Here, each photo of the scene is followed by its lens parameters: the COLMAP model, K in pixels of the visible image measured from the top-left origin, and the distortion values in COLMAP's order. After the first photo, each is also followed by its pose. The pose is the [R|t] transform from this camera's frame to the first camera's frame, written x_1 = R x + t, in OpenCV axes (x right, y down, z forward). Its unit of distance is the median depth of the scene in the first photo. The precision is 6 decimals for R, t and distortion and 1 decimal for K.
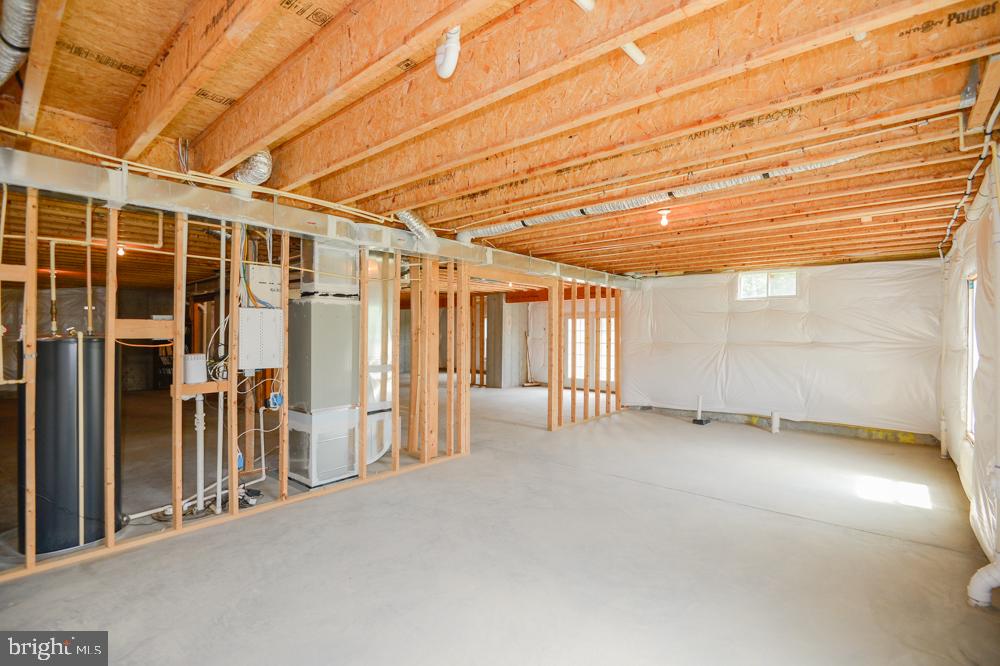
lens RADIAL K [[462.7, 0, 500.0], [0, 462.7, 333.0], [0, 0, 1]] dist [-0.000220, -0.018173]
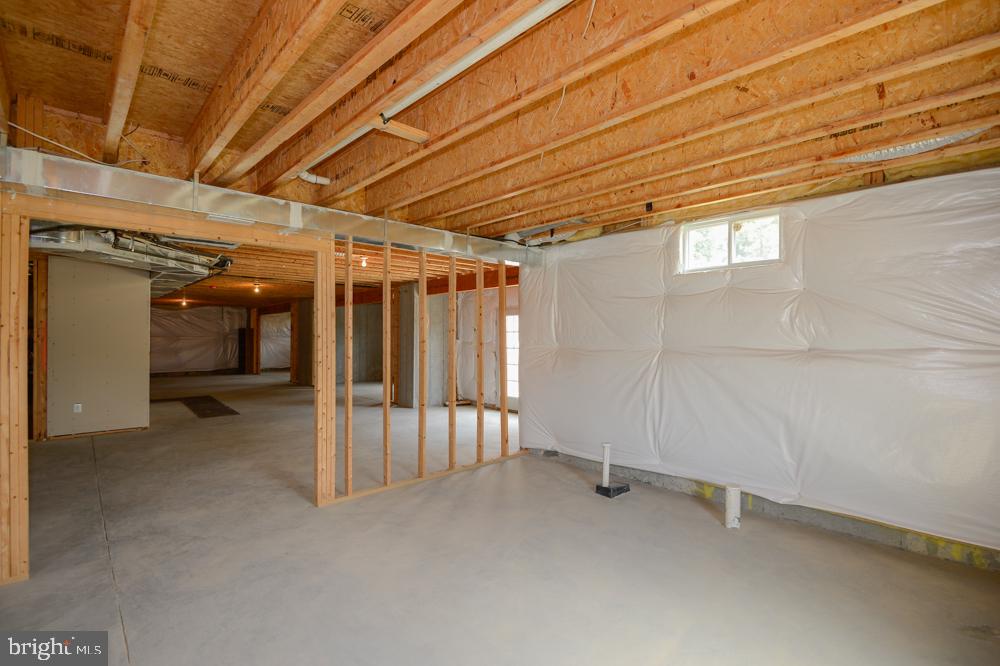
lens RADIAL K [[469.6, 0, 500.0], [0, 469.6, 333.0], [0, 0, 1]] dist [0.001041, -0.010490]
pose [[0.994261, -0.005021, -0.106868, 0.354760], [0.004271, 0.999965, -0.007249, 0.004284], [0.106901, 0.006751, 0.994247, 0.405540]]
